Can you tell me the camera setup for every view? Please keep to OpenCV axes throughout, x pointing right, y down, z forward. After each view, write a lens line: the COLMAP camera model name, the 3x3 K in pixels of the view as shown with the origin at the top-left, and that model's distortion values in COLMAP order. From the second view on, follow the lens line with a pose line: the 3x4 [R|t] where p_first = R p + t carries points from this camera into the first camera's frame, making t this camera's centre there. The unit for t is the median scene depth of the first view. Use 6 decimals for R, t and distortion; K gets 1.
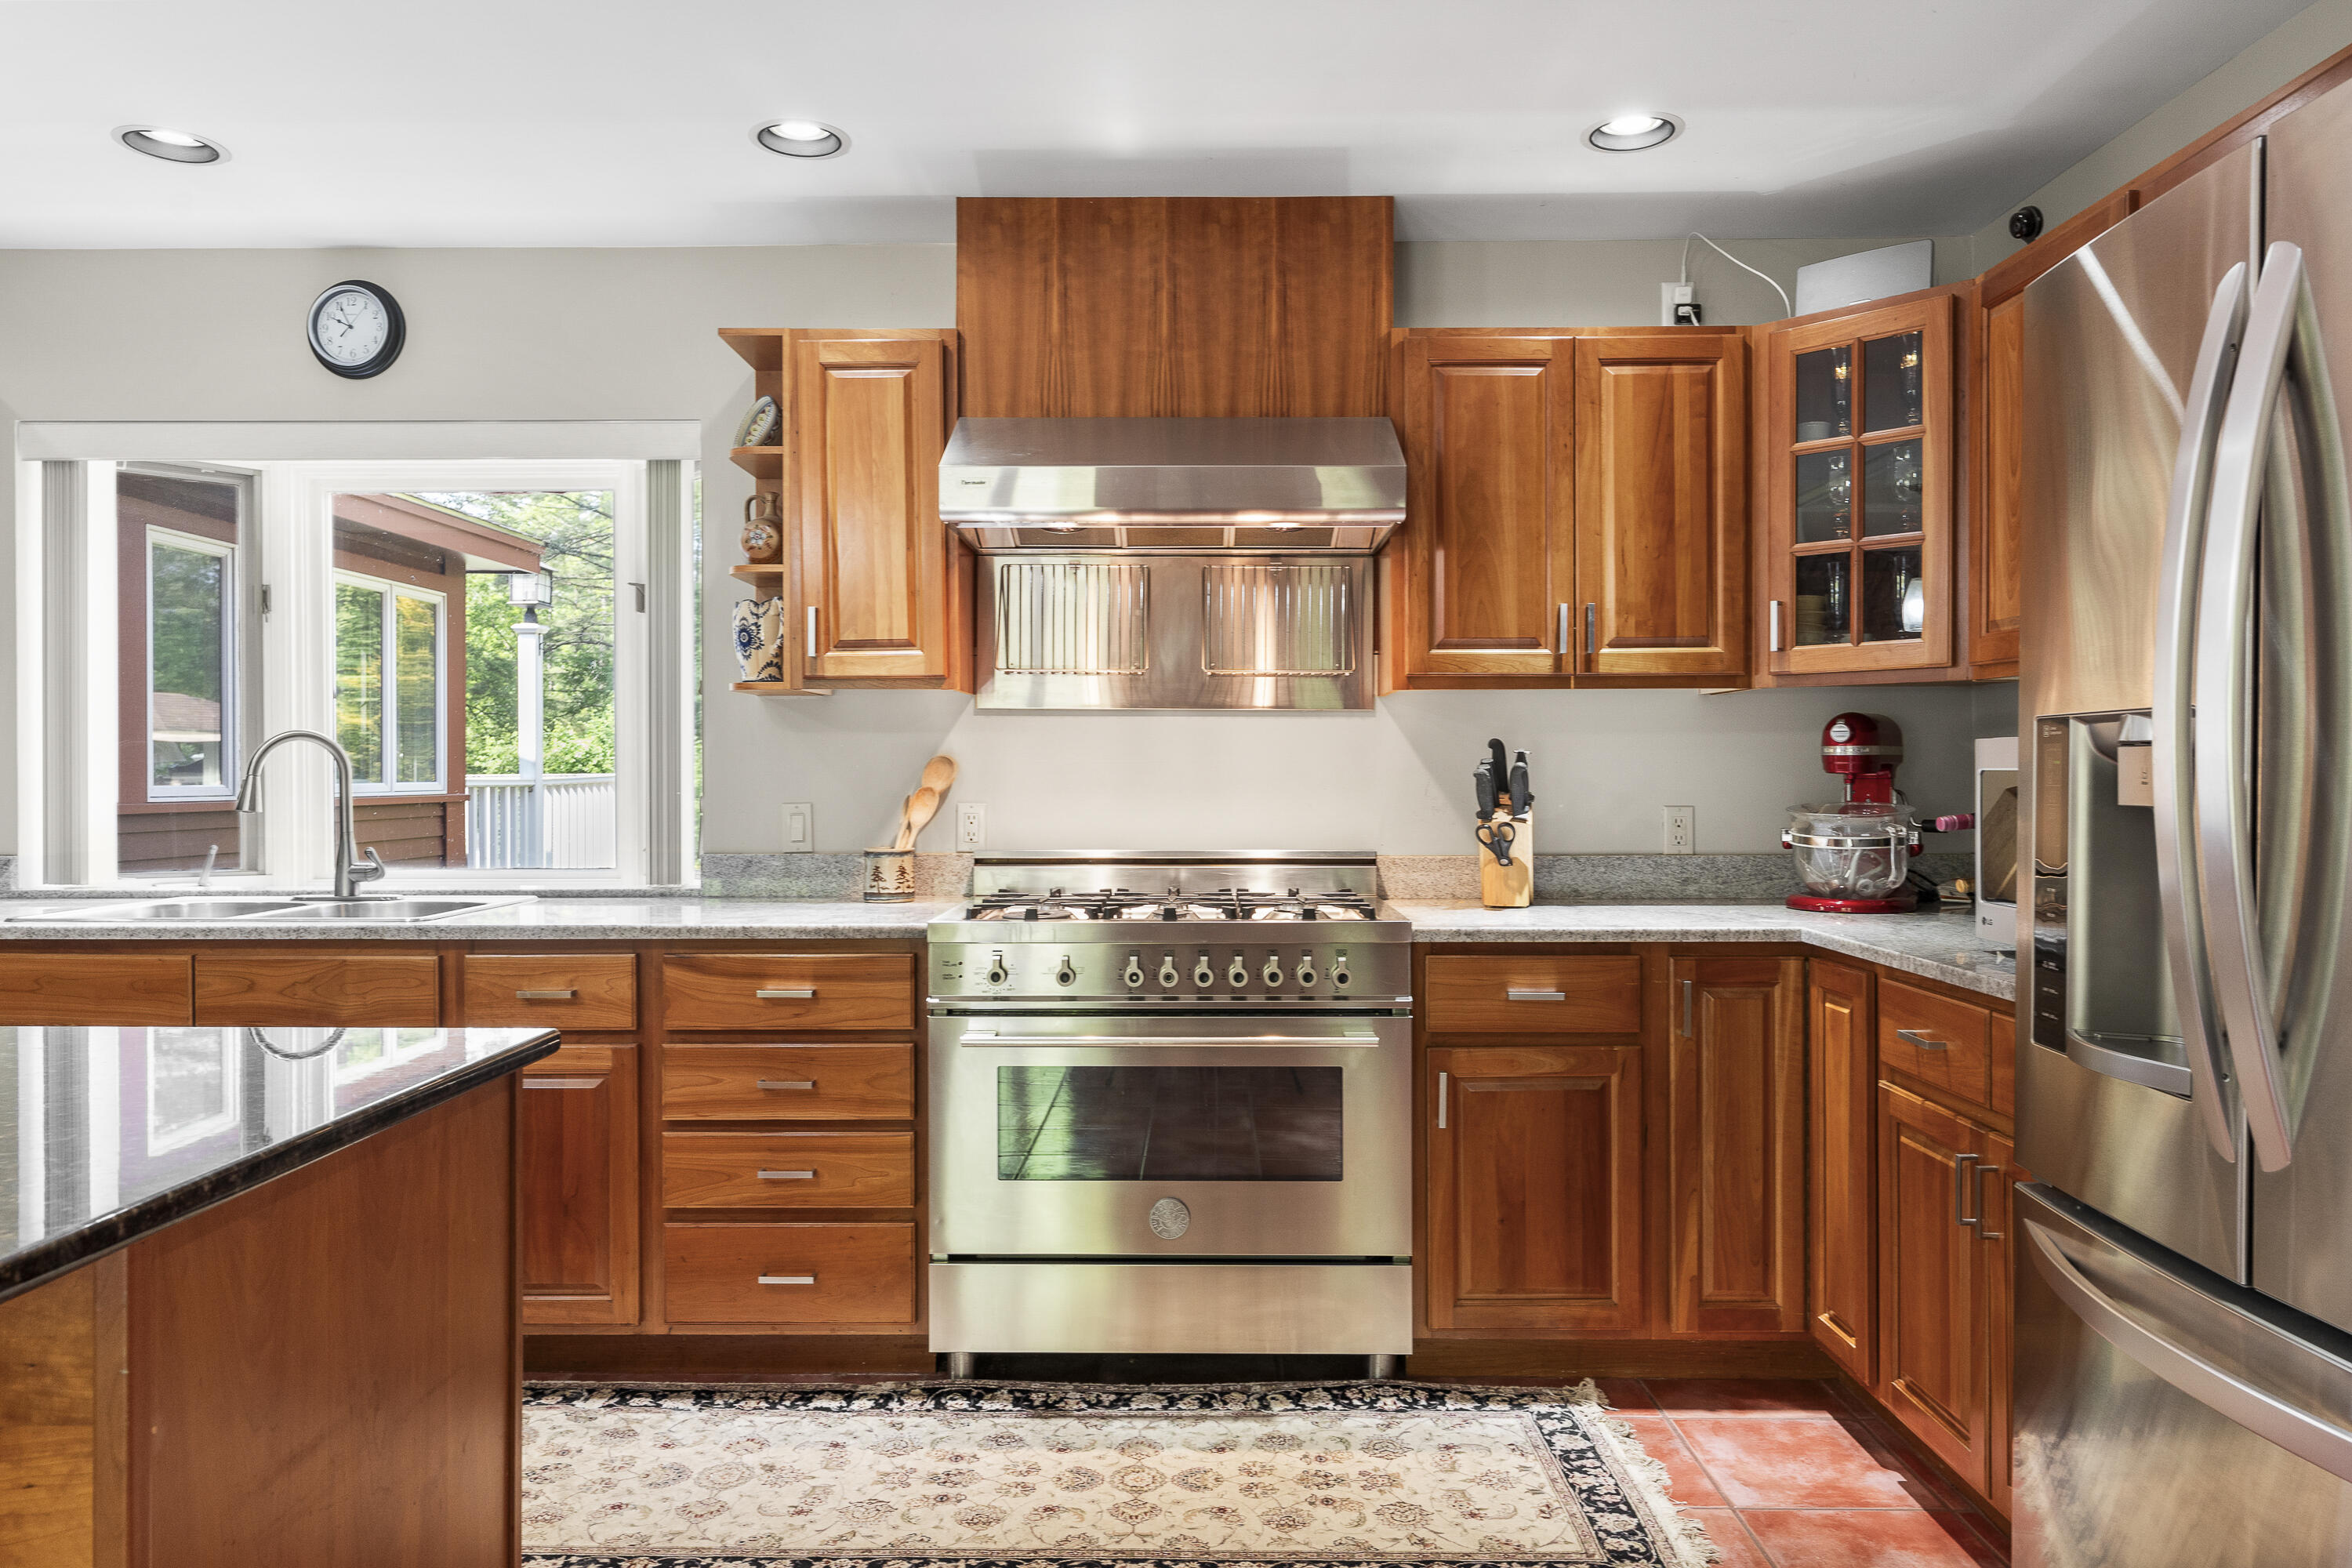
lens RADIAL K [[1542.4, 0, 1180.6], [0, 1542.4, 776.3], [0, 0, 1]] dist [0.000555, 0.000734]
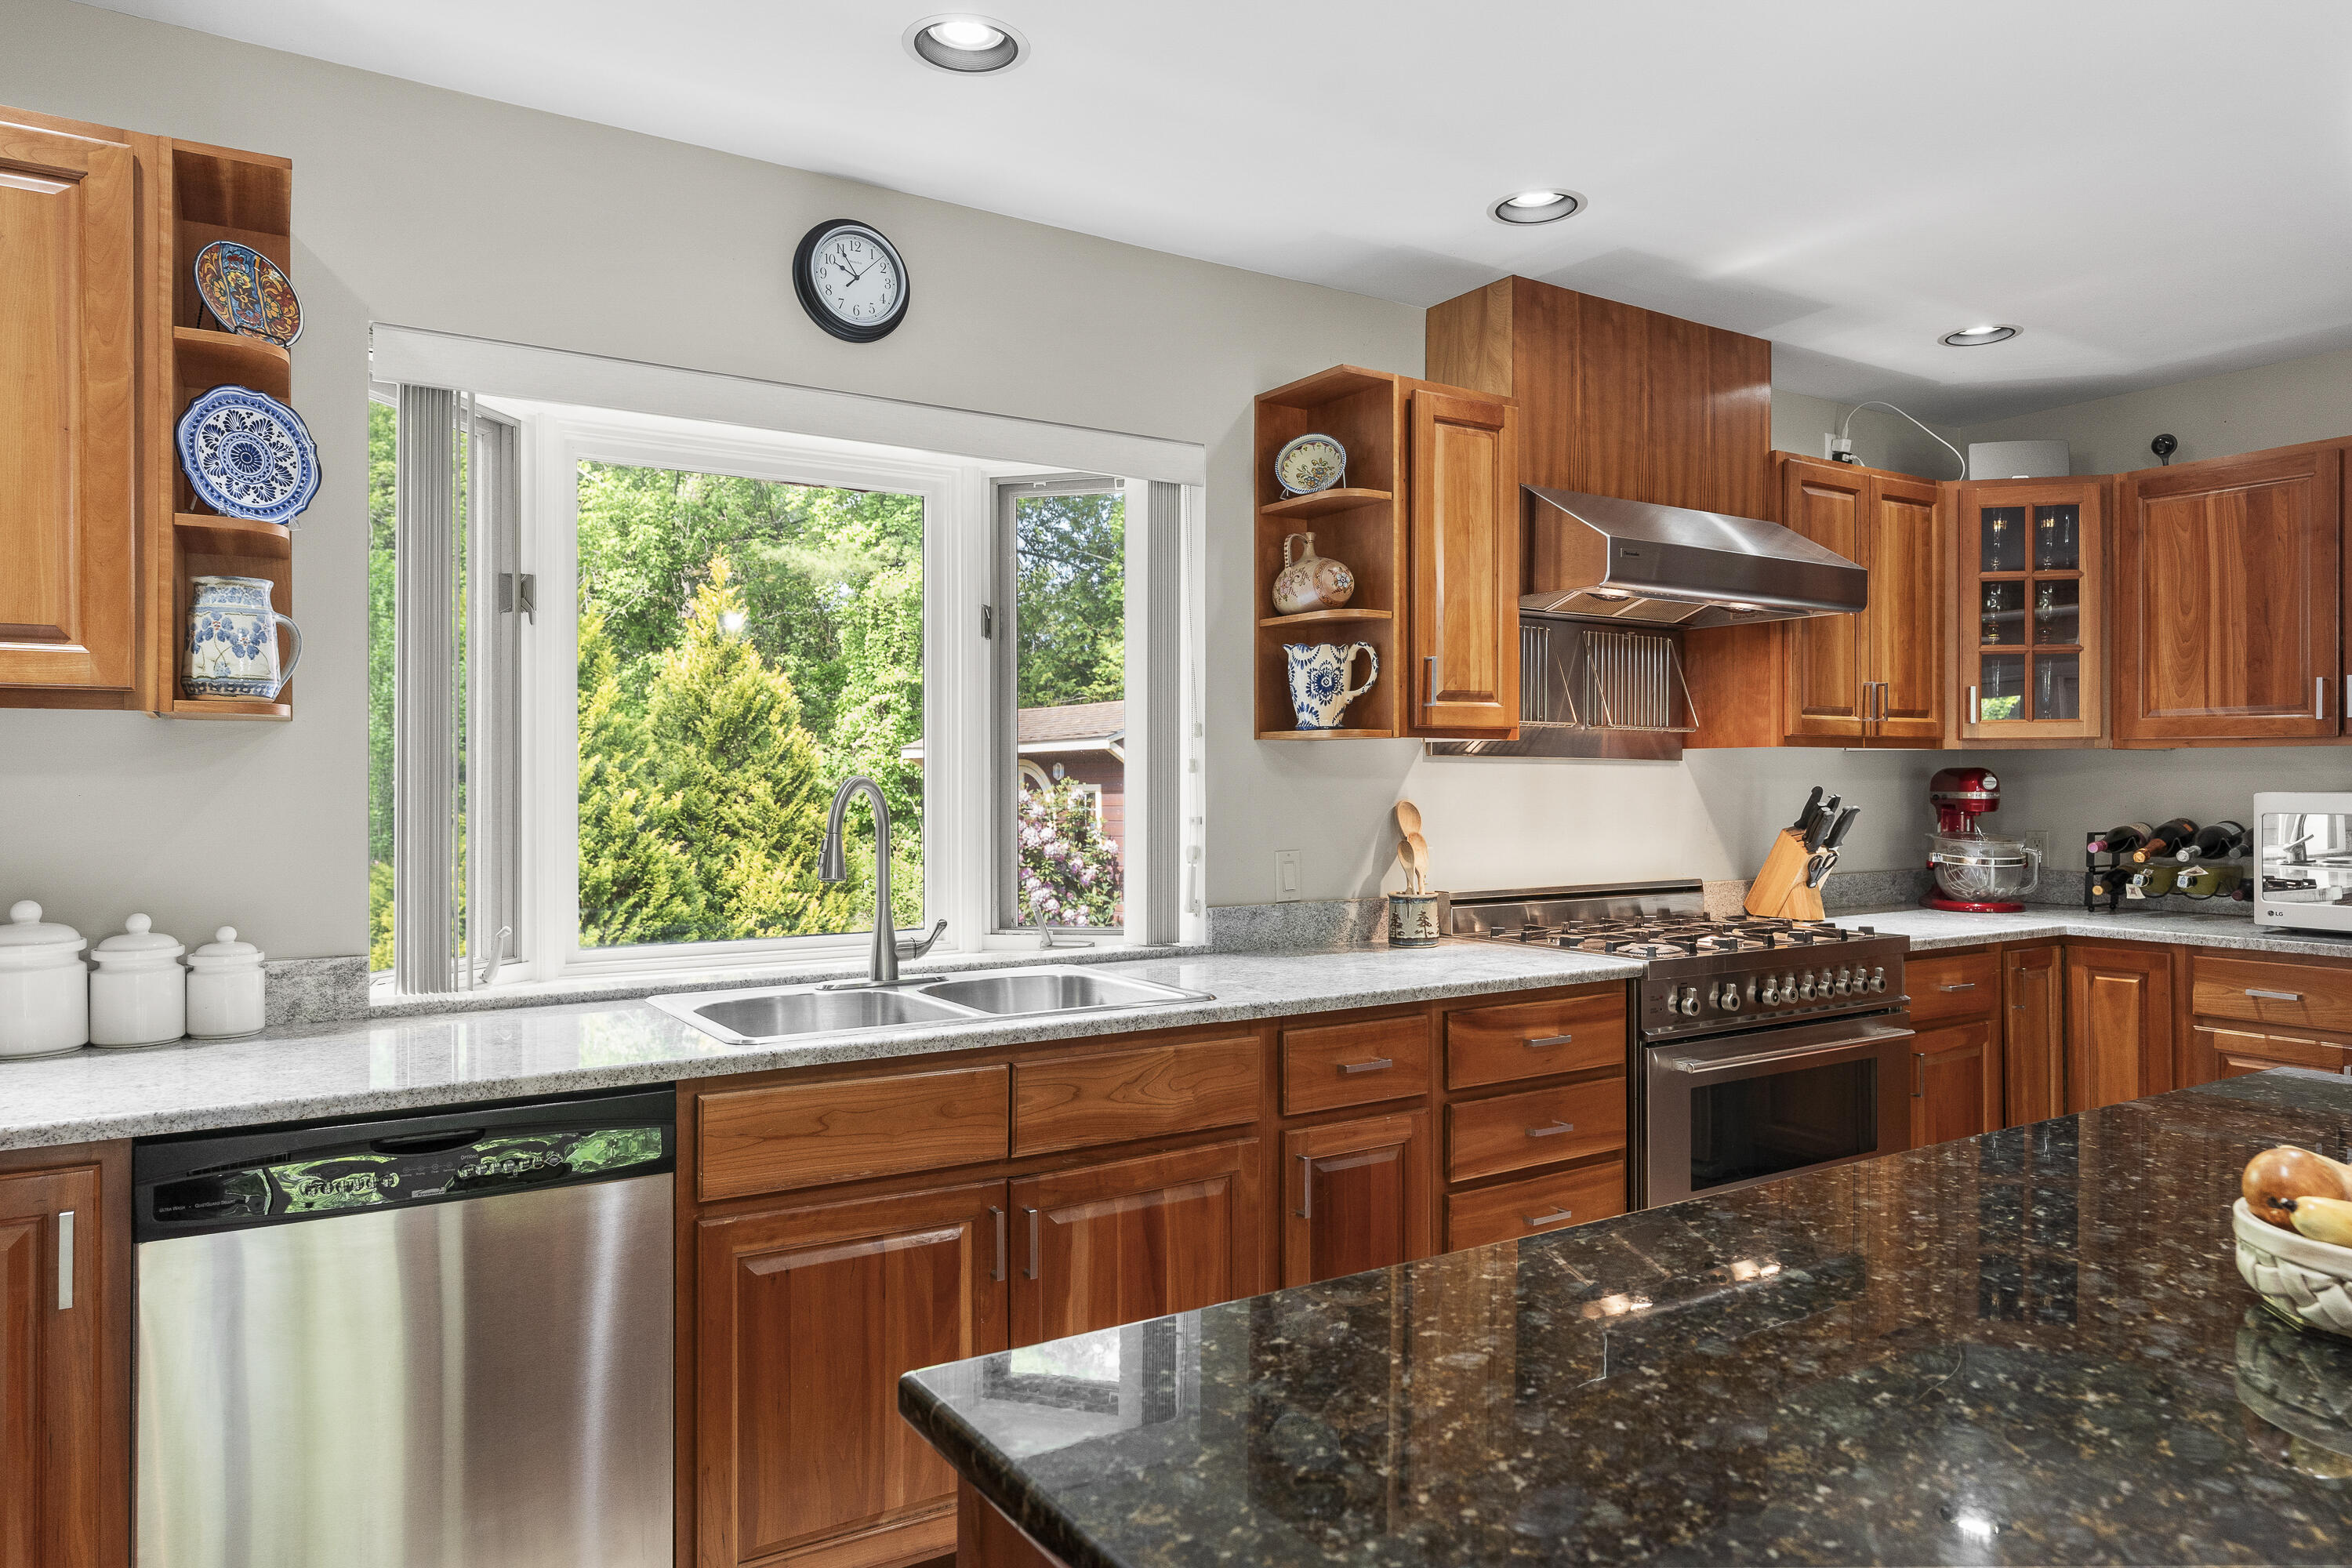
lens RADIAL K [[1481.8, 0, 1176.0], [0, 1481.8, 784.0], [0, 0, 1]] dist [-0.001176, -0.000492]
pose [[0.836649, -0.000021, 0.547739, -0.987783], [0.004381, 0.999968, -0.006653, -0.023140], [-0.547722, 0.007966, 0.836622, 0.310092]]
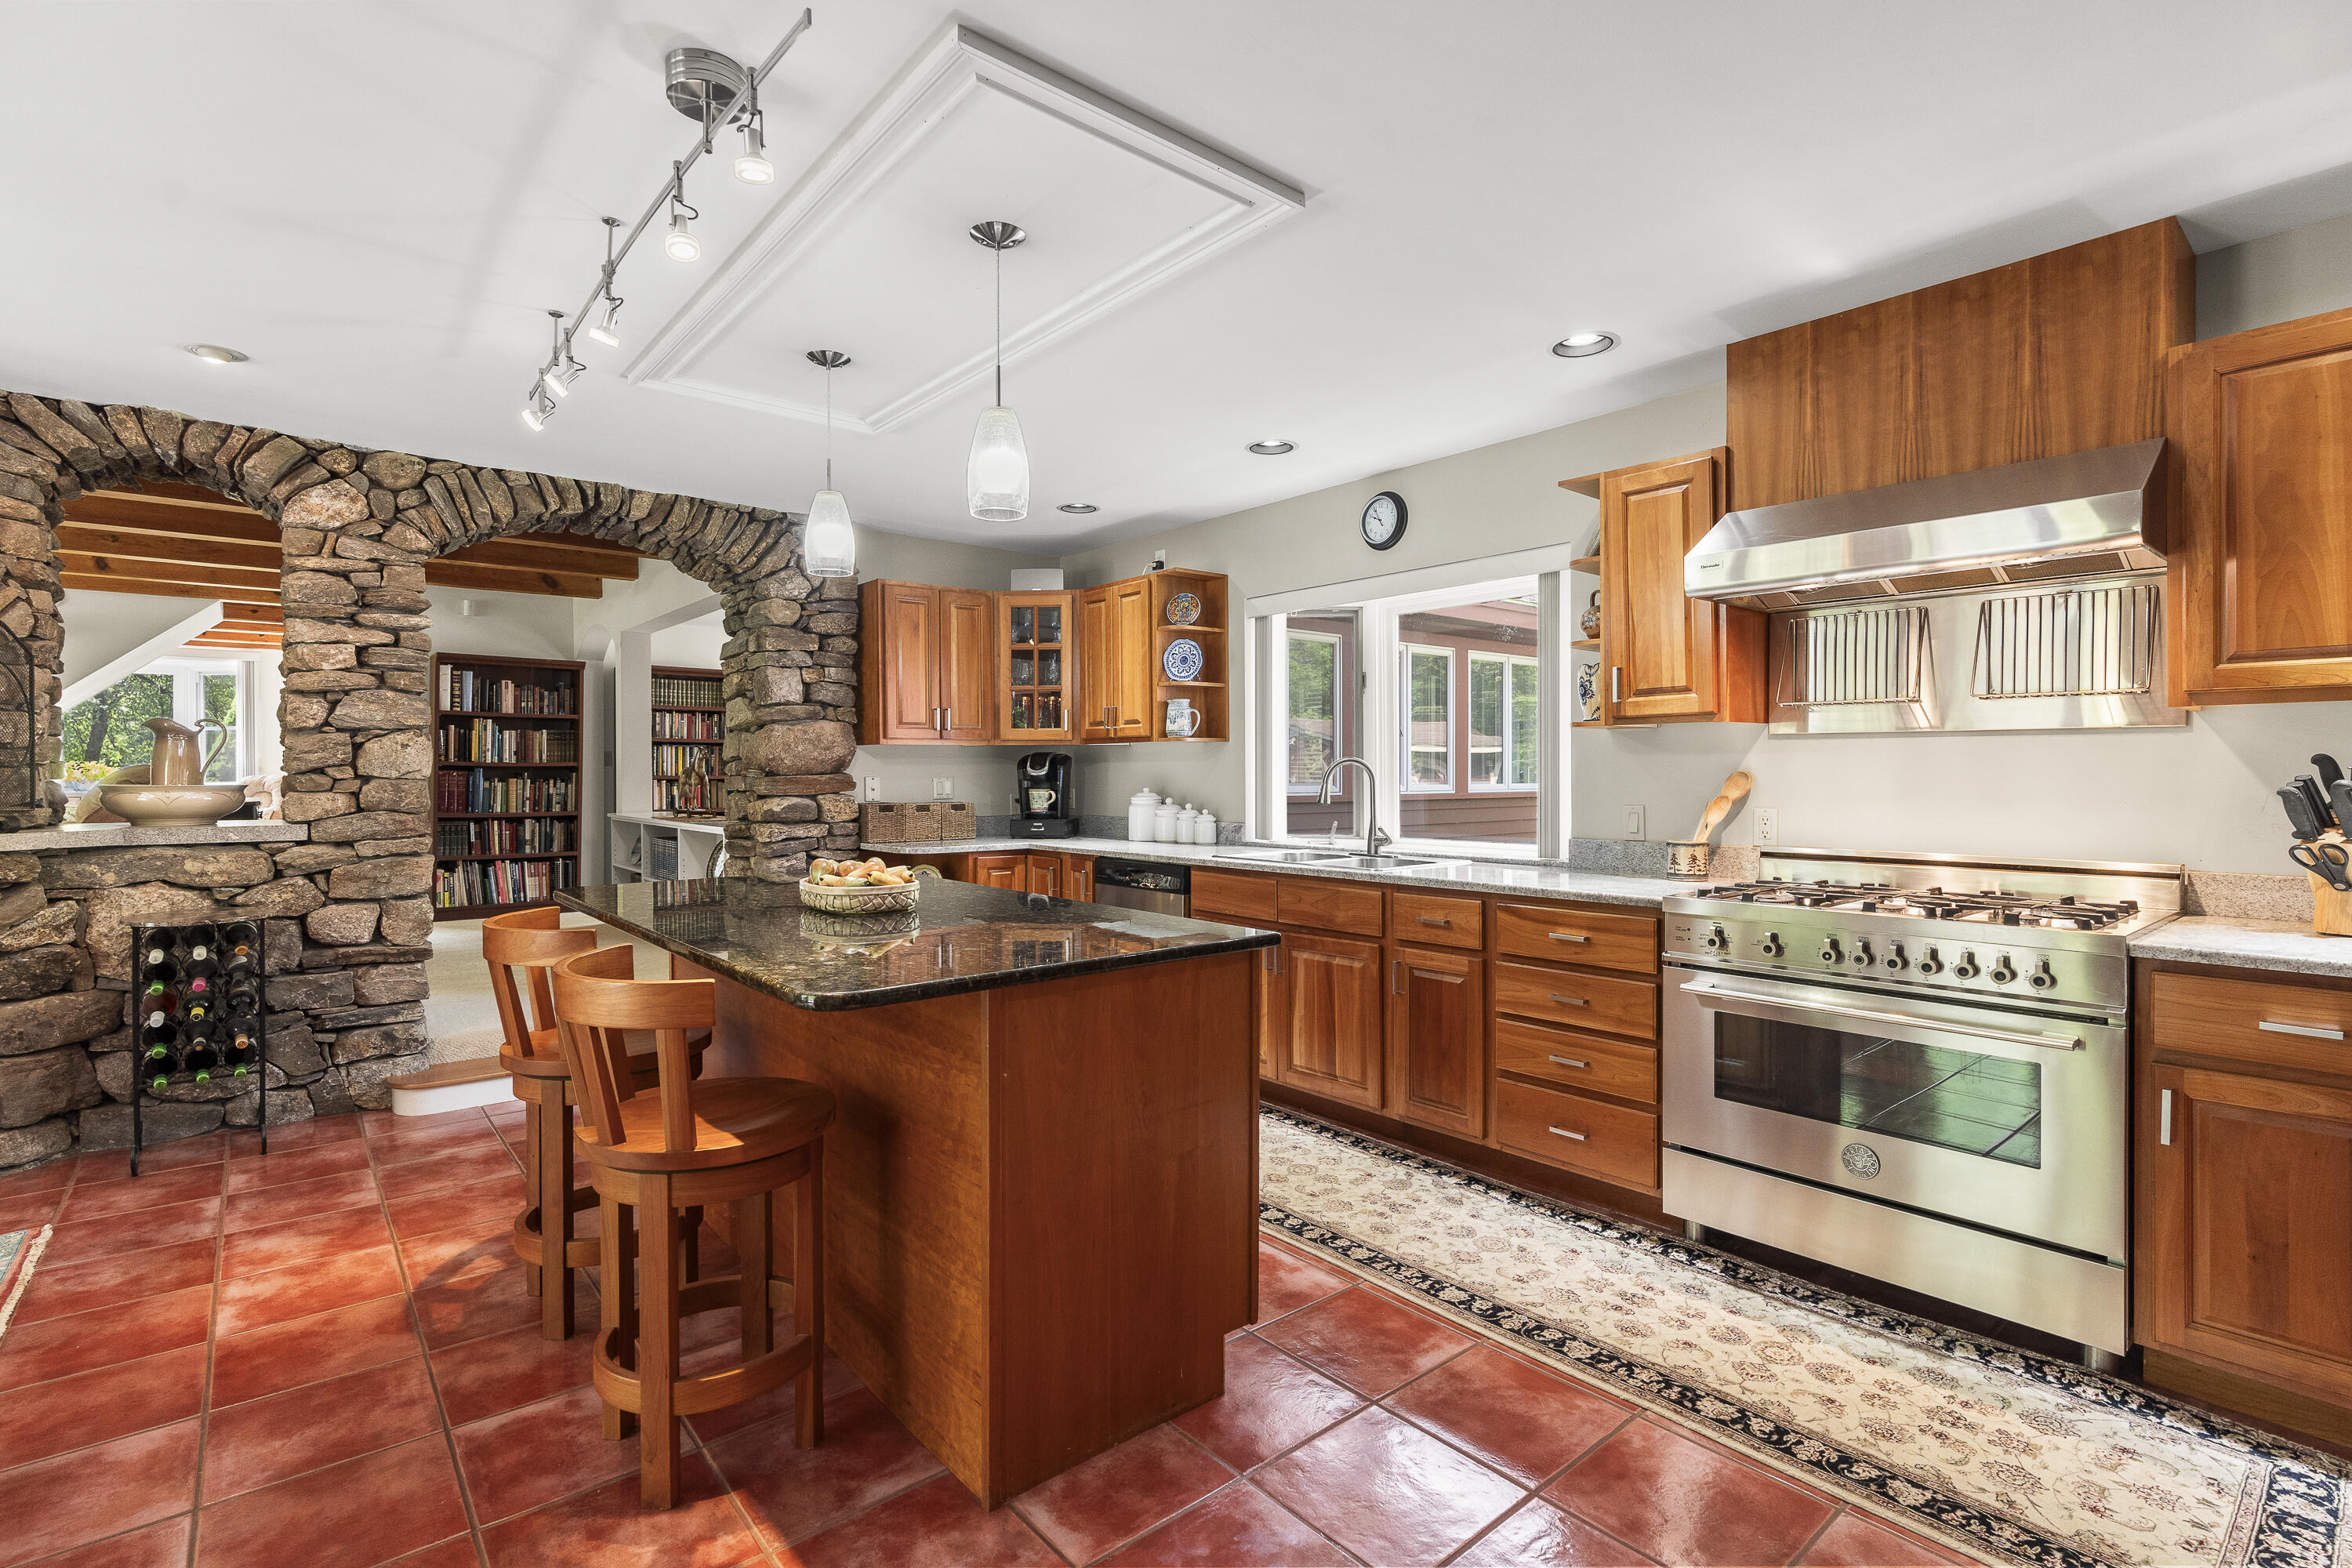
lens RADIAL K [[1100.4, 0, 1171.8], [0, 1100.4, 781.0], [0, 0, 1]] dist [-0.002240, 0.001794]
pose [[0.649889, 0.005510, -0.760009, 0.286240], [-0.001241, 0.999980, 0.006189, -0.012480], [0.760028, -0.003079, 0.649883, 0.040568]]
